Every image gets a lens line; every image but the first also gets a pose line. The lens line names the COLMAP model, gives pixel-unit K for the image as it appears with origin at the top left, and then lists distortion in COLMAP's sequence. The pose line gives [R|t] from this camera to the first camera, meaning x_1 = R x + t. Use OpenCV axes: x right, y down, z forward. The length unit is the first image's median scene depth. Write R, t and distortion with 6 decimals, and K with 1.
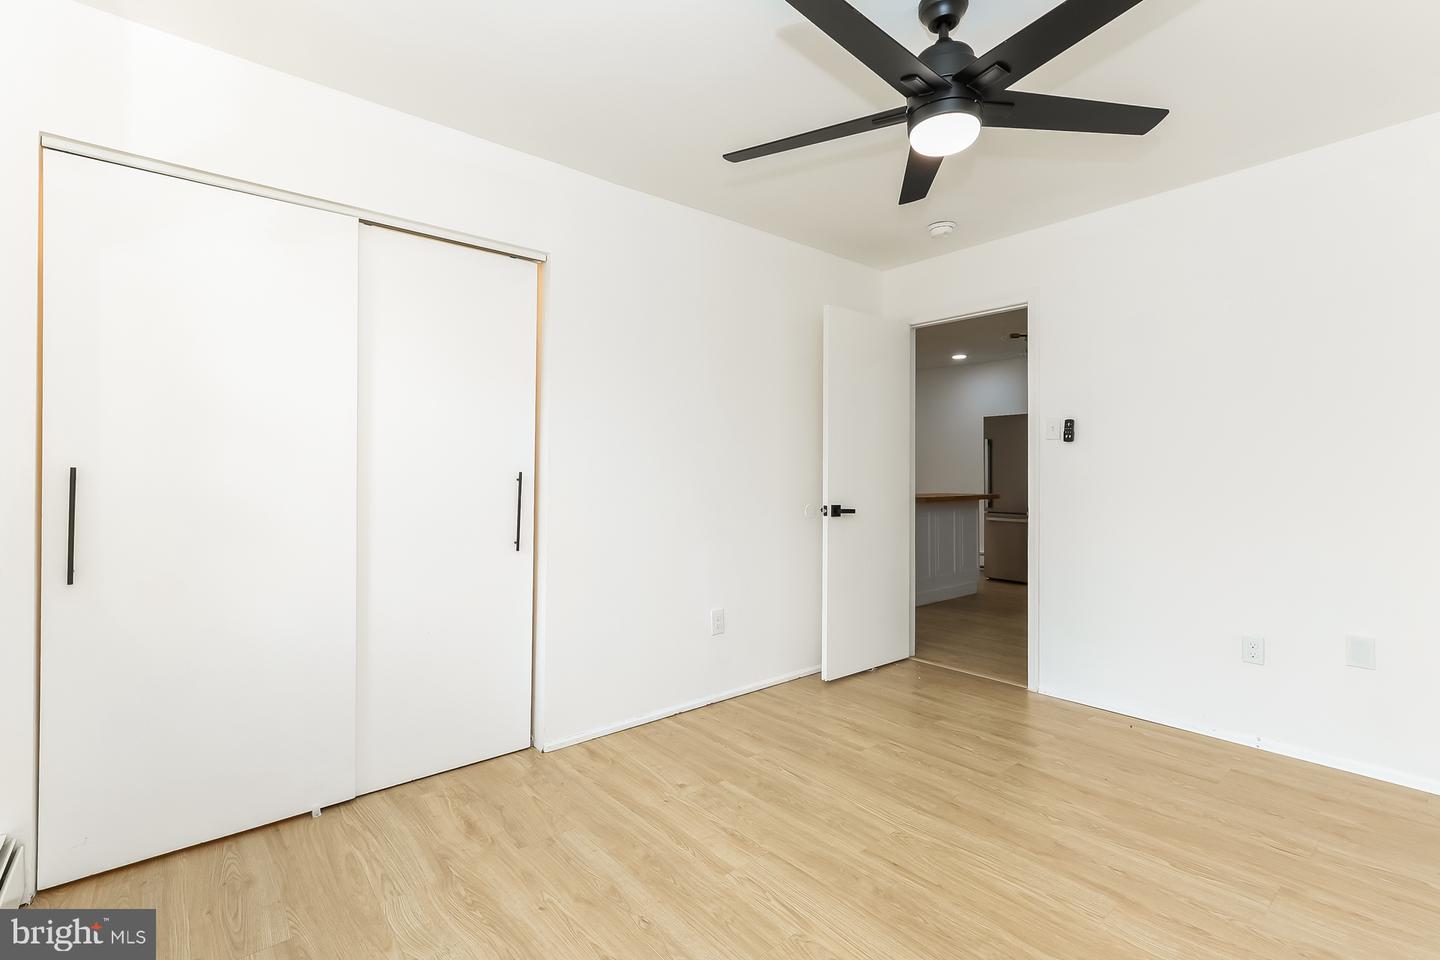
lens RADIAL K [[656.5, 0, 720.4], [0, 656.5, 470.3], [0, 0, 1]] dist [0.002177, 0.000181]
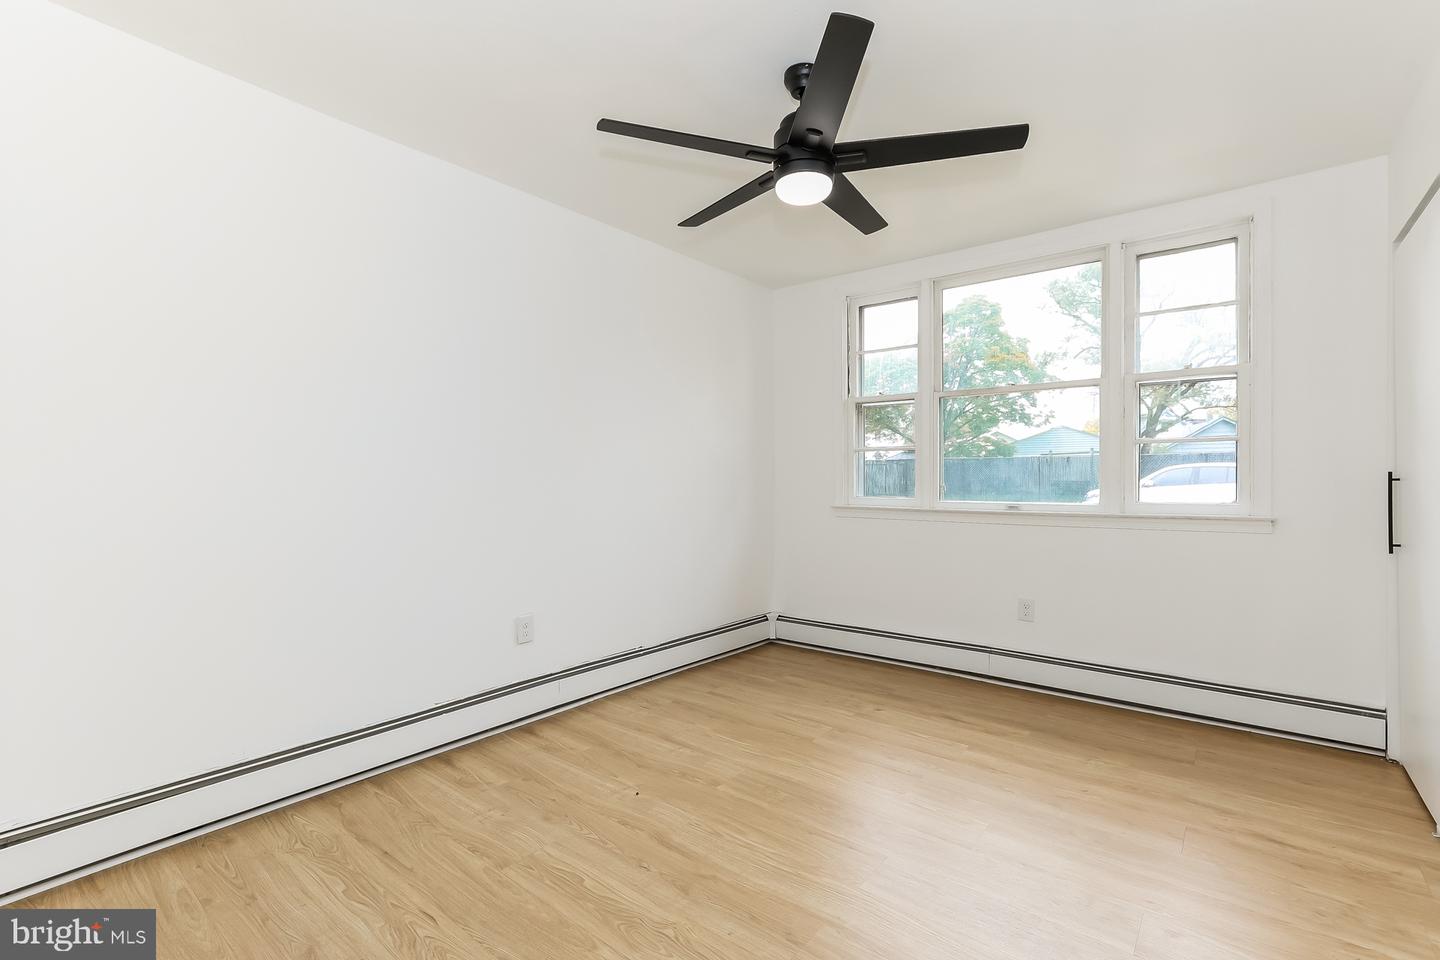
lens RADIAL K [[651.6, 0, 715.4], [0, 651.6, 479.1], [0, 0, 1]] dist [0.001961, 0.000466]
pose [[-0.982574, 0.001729, -0.185866, 0.552965], [0.002406, 0.999991, -0.003422, 0.008966], [0.185859, -0.003809, -0.982569, 1.633276]]
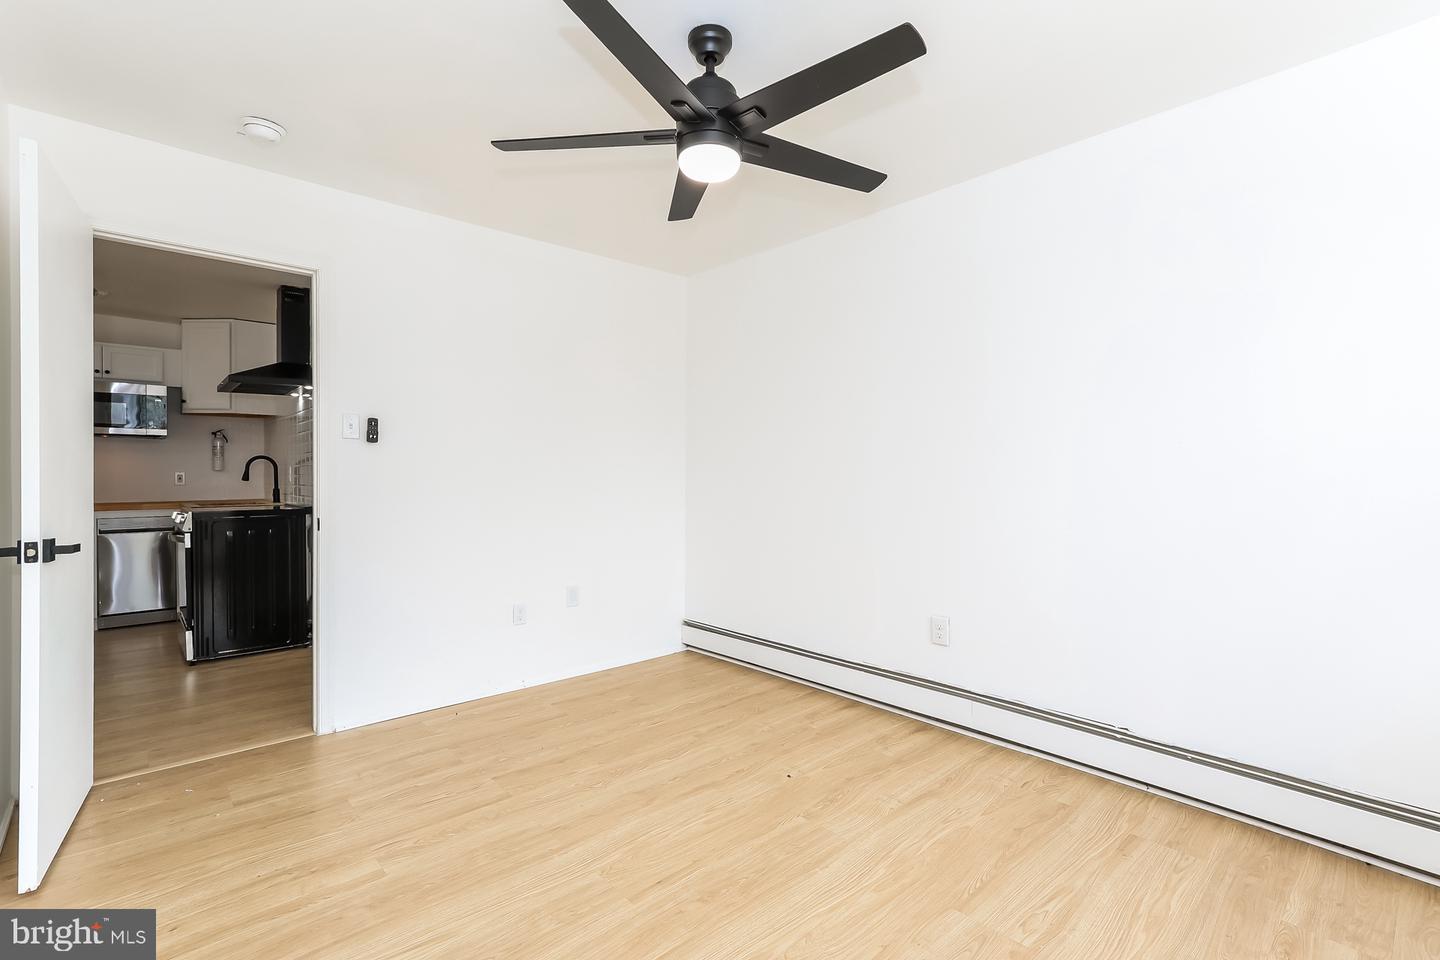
lens RADIAL K [[656.5, 0, 720.4], [0, 656.5, 470.3], [0, 0, 1]] dist [0.002177, 0.000181]
pose [[-0.038015, 0.004576, 0.999267, -0.585713], [-0.007438, 0.999961, -0.004862, -0.005194], [-0.999249, -0.007617, -0.037980, 0.780602]]
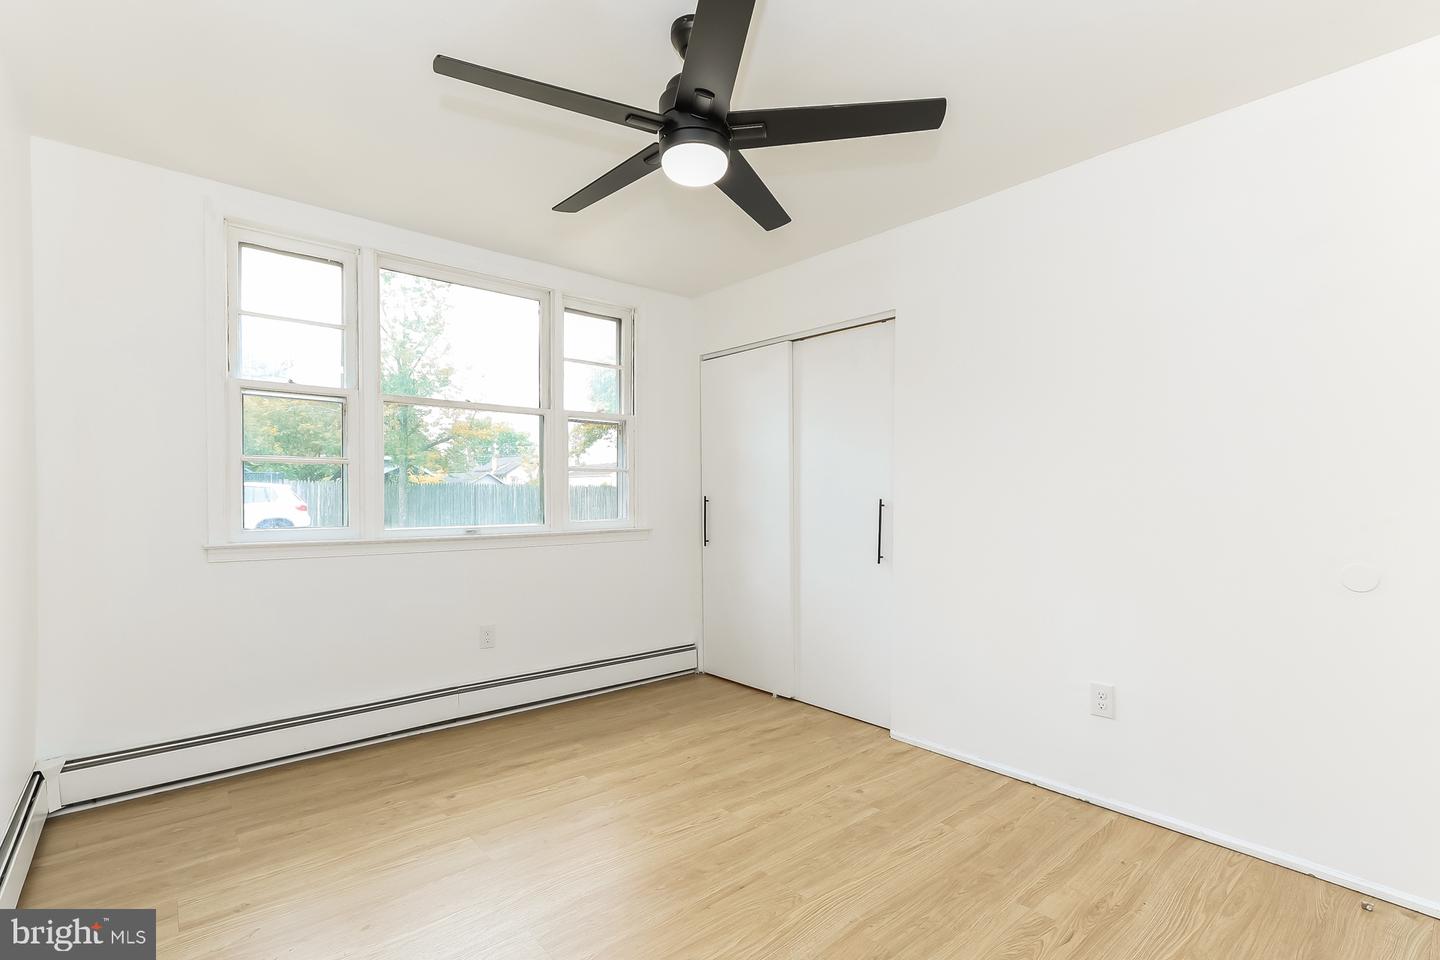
lens RADIAL K [[656.5, 0, 720.4], [0, 656.5, 470.3], [0, 0, 1]] dist [0.002177, 0.000181]
pose [[0.013951, -0.039715, -0.999114, 1.078233], [0.002507, 0.999209, -0.039684, -0.006609], [0.999900, -0.001951, 0.014039, 0.782817]]
